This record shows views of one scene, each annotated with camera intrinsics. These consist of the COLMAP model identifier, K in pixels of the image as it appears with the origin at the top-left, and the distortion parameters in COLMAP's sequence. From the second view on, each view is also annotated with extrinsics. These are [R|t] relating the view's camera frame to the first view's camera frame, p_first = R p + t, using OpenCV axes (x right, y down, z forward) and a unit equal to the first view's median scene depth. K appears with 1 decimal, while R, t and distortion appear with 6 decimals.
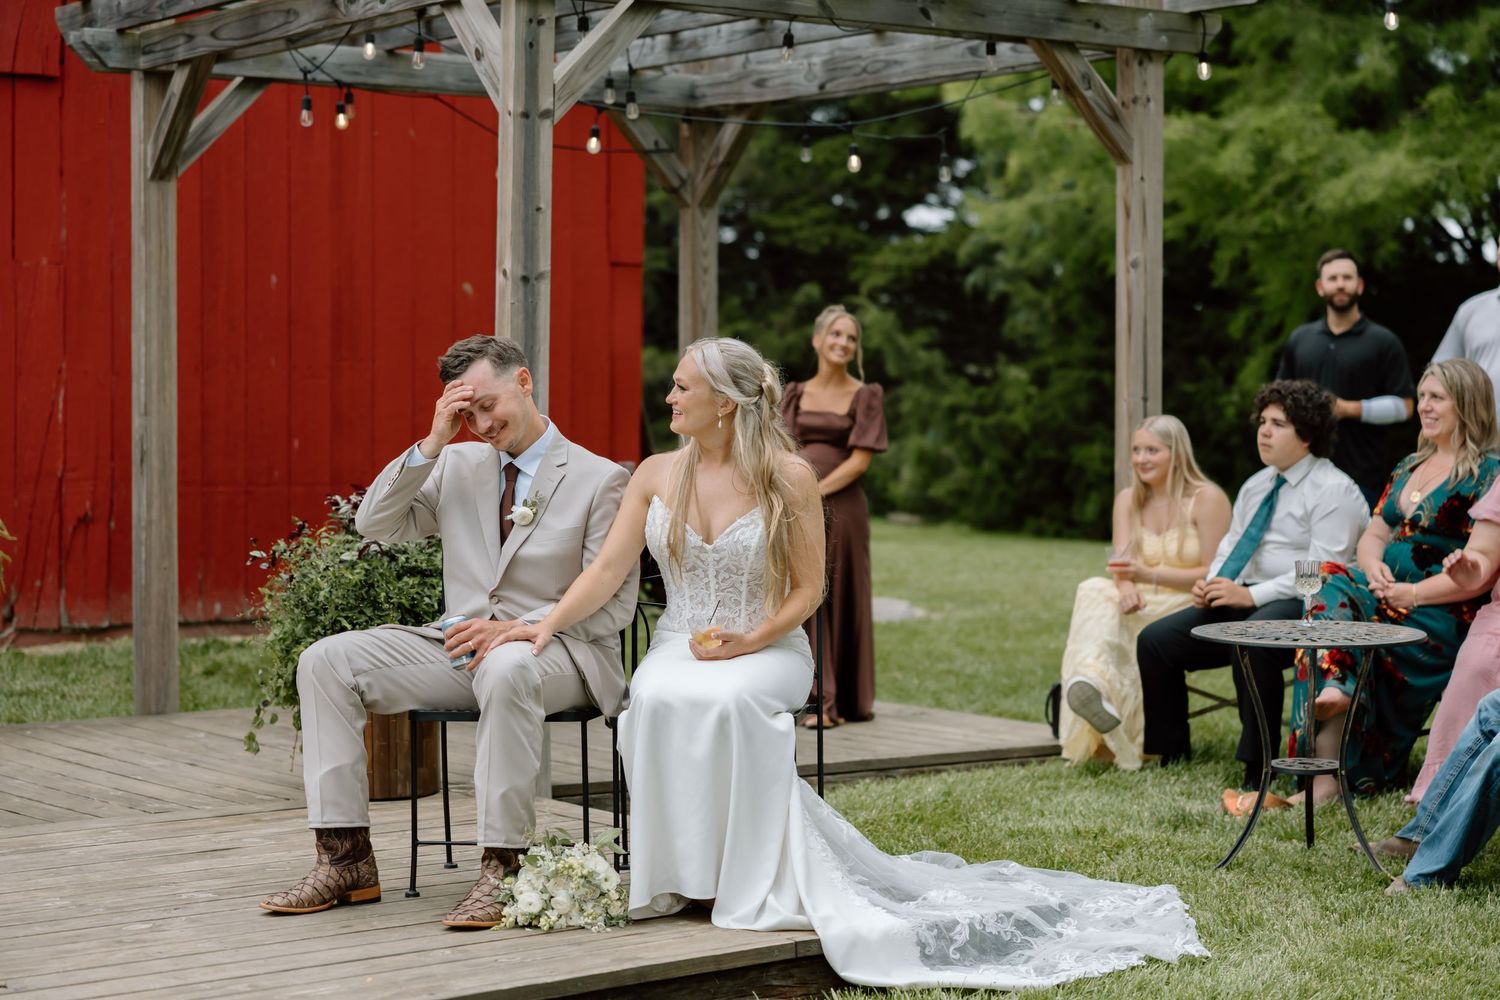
lens RADIAL K [[2946.0, 0, 750.0], [0, 2946.0, 500.0], [0, 0, 1]] dist [0.023712, 0.036715]
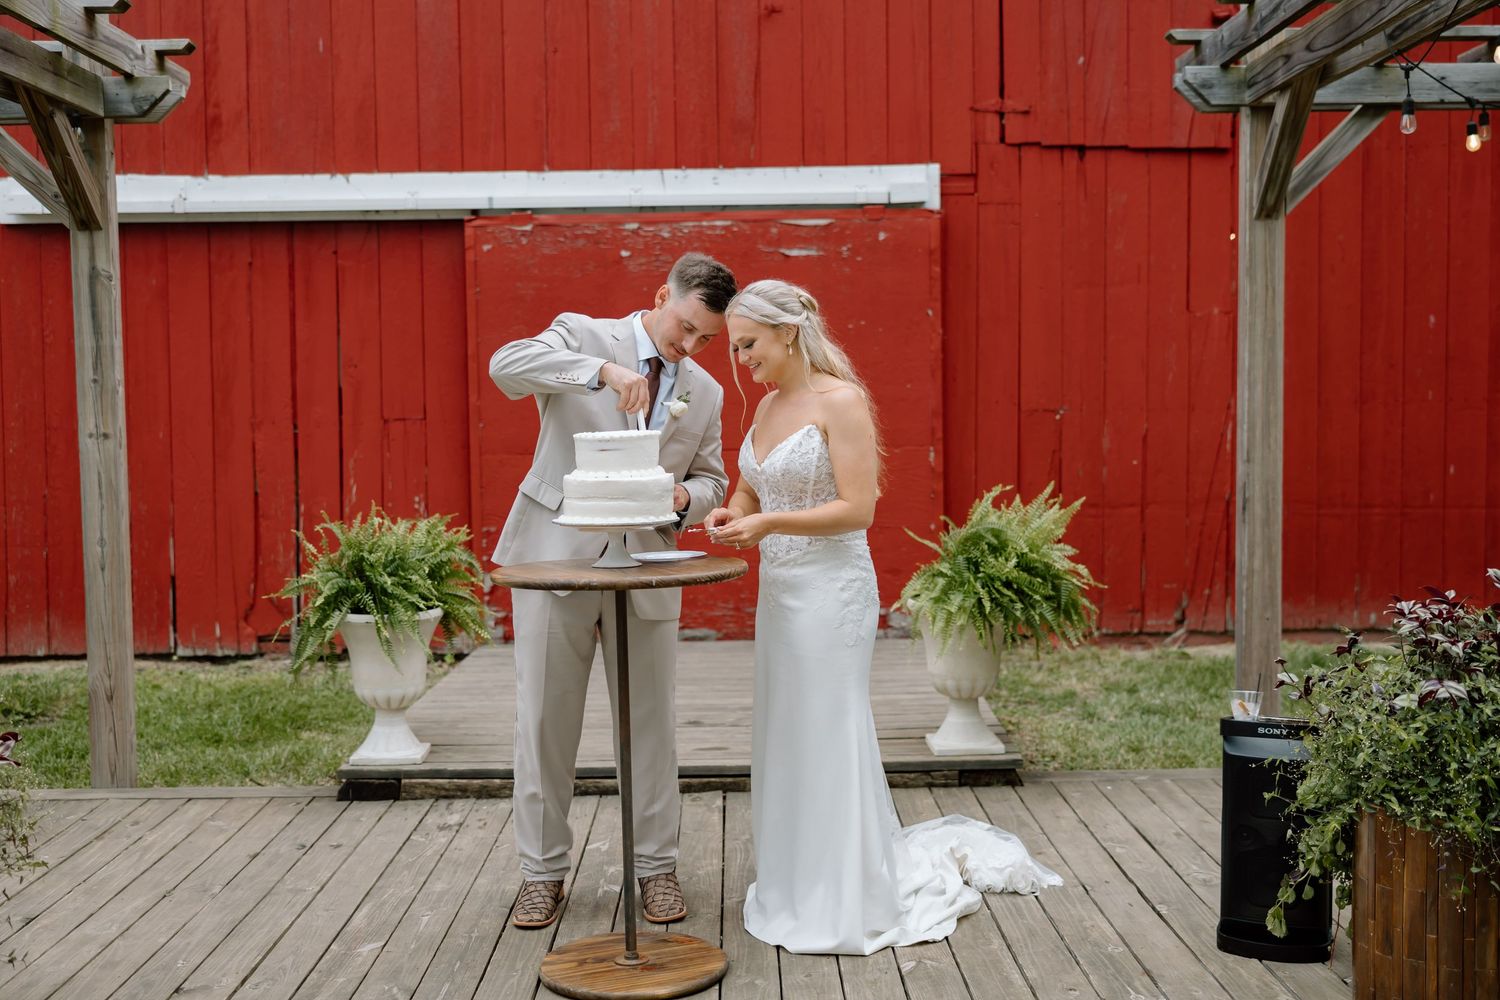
lens RADIAL K [[1633.2, 0, 766.6], [0, 1633.2, 493.4], [0, 0, 1]] dist [-0.022494, 0.029210]
pose [[0.829997, 0.020470, -0.557392, -0.037227], [-0.007478, 0.999645, 0.025575, -0.031256], [0.557718, -0.017059, 0.829855, 0.469739]]
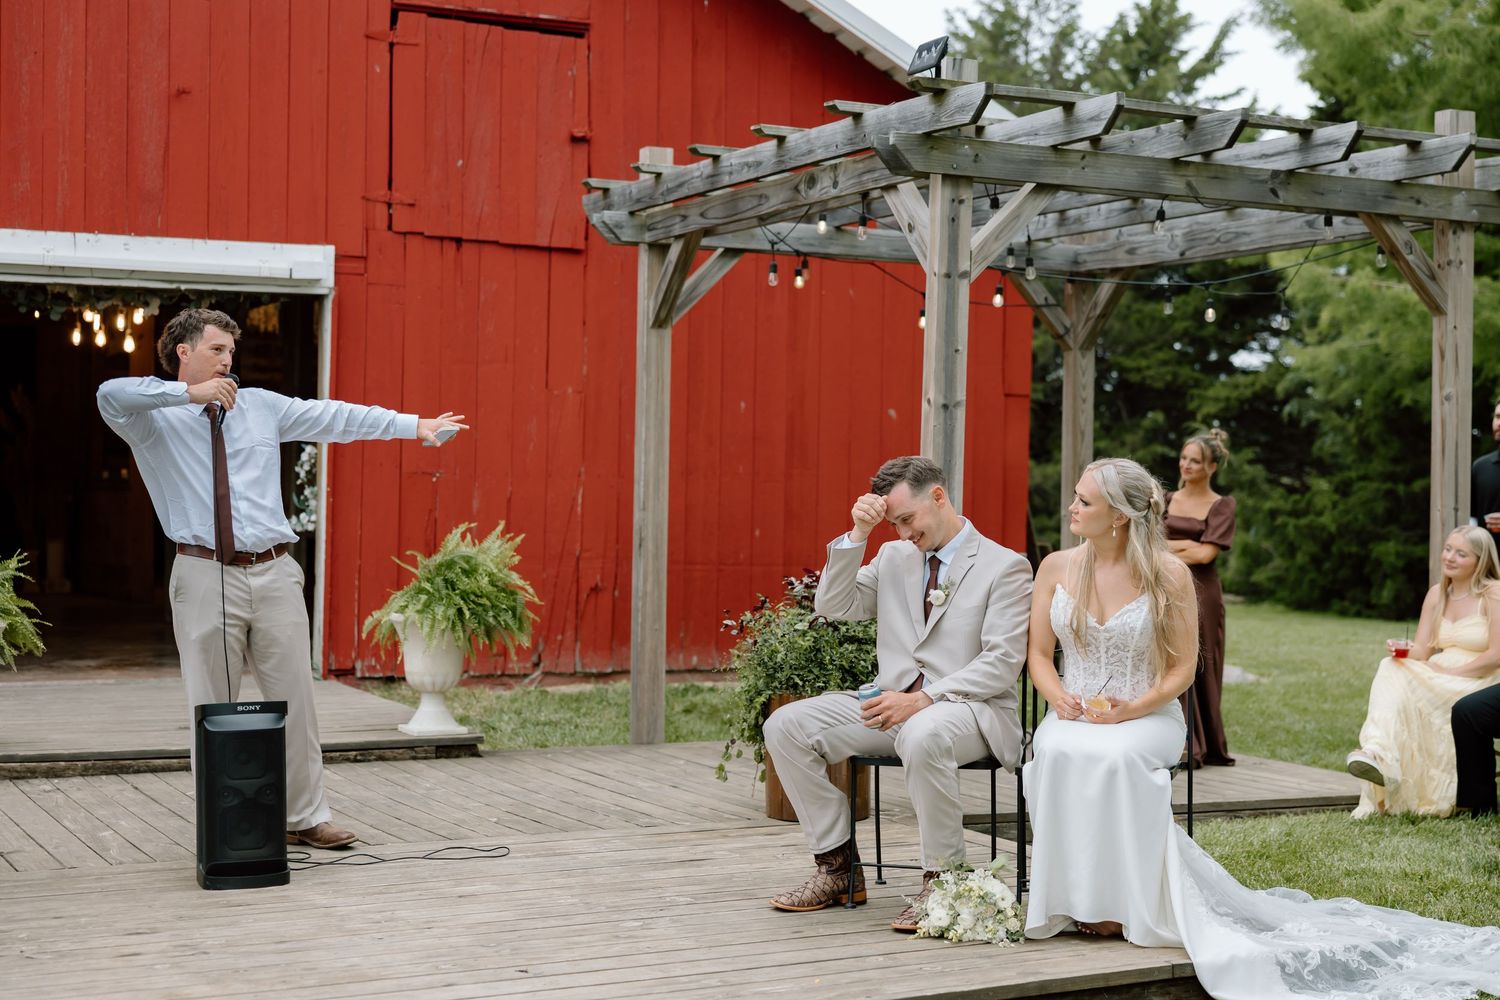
lens RADIAL K [[2252.3, 0, 732.2], [0, 2252.3, 485.0], [0, 0, 1]] dist [0.013133, 0.057463]
pose [[0.986881, 0.013259, -0.160907, -0.009287], [-0.019645, 0.999079, -0.038159, -0.003016], [0.160253, 0.040819, 0.986232, 0.038413]]
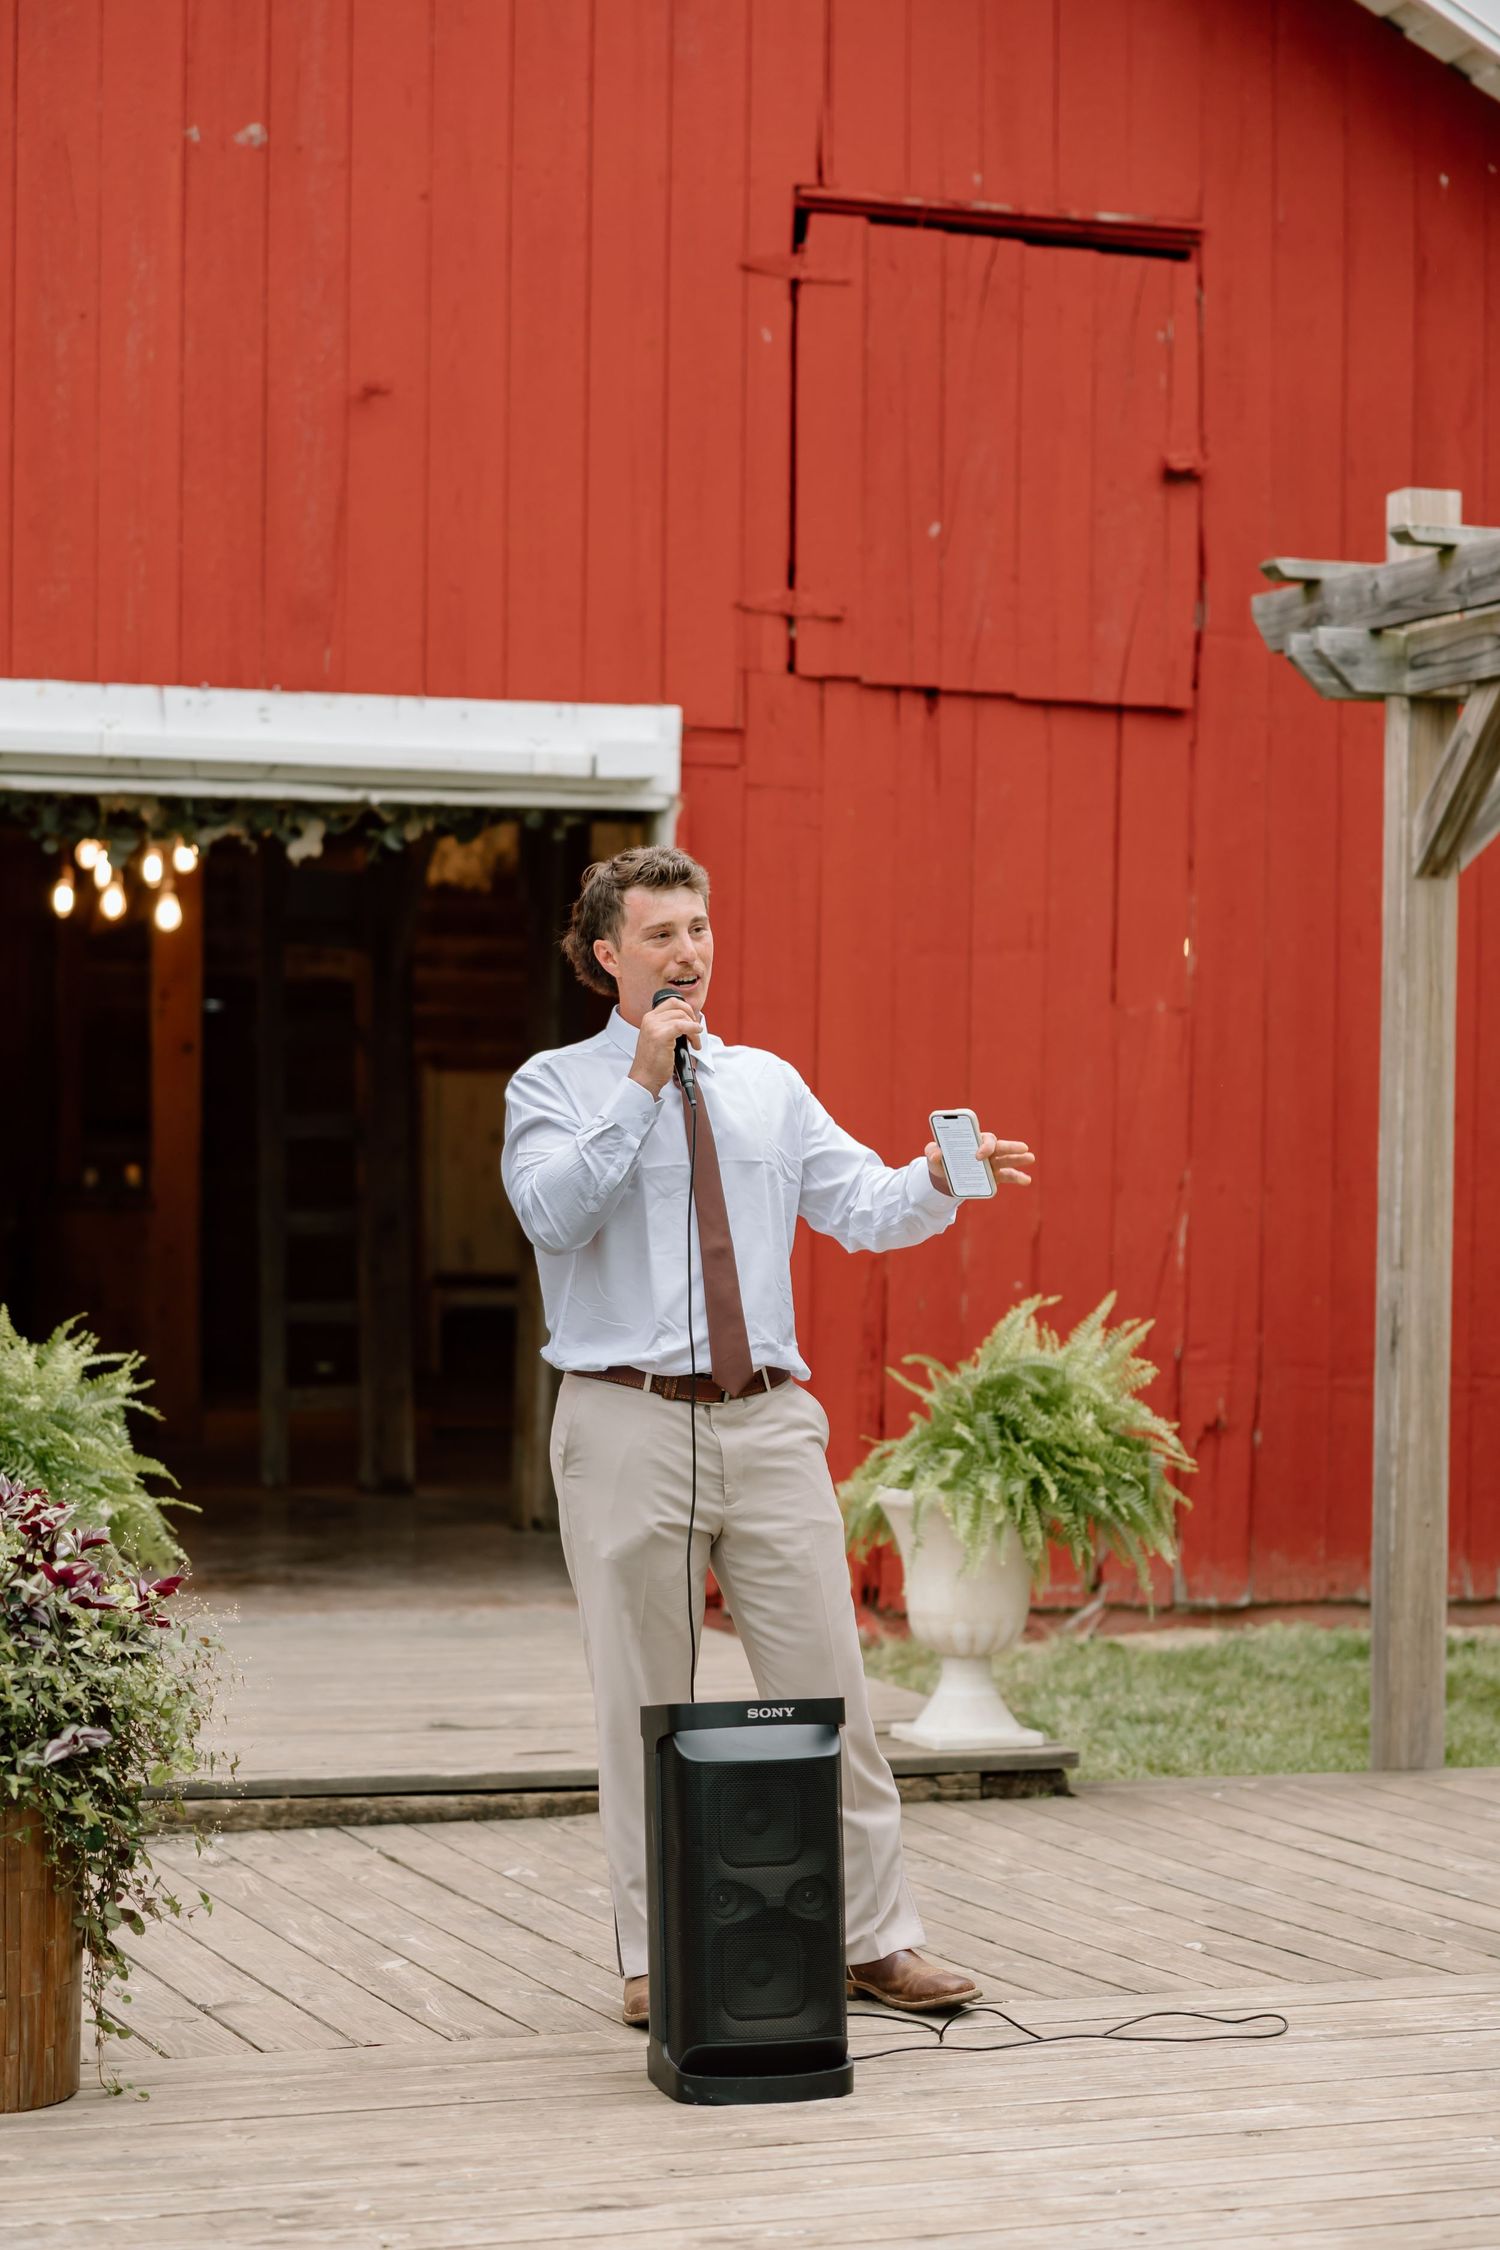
lens RADIAL K [[4625.6, 0, 715.5], [0, 4625.6, 1156.5], [0, 0, 1]] dist [0.003430, 0.179951]
pose [[0.965330, 0.011325, -0.260788, -0.095647], [-0.023008, 0.998862, -0.041789, -0.009009], [0.260018, 0.046340, 0.964491, 0.057385]]
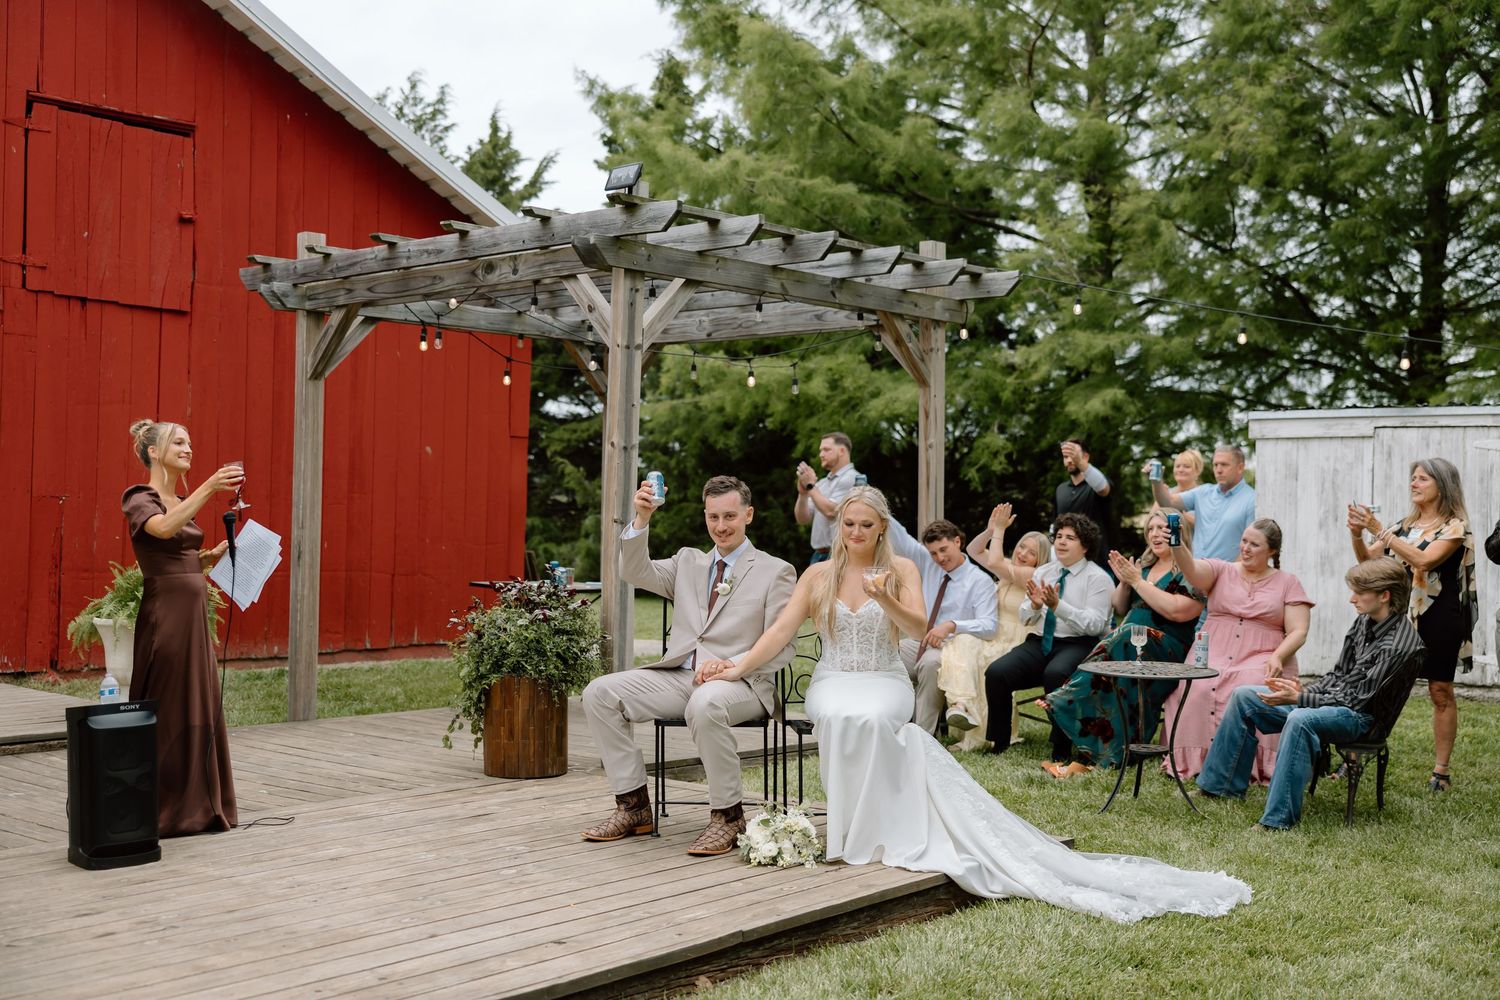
lens RADIAL K [[1708.7, 0, 743.6], [0, 1708.7, 463.9], [0, 0, 1]] dist [-0.005676, 0.041888]
pose [[0.976858, 0.018874, 0.213052, -0.171688], [-0.005027, 0.997850, -0.065351, -0.004876], [-0.213828, 0.062768, 0.974853, 0.063944]]
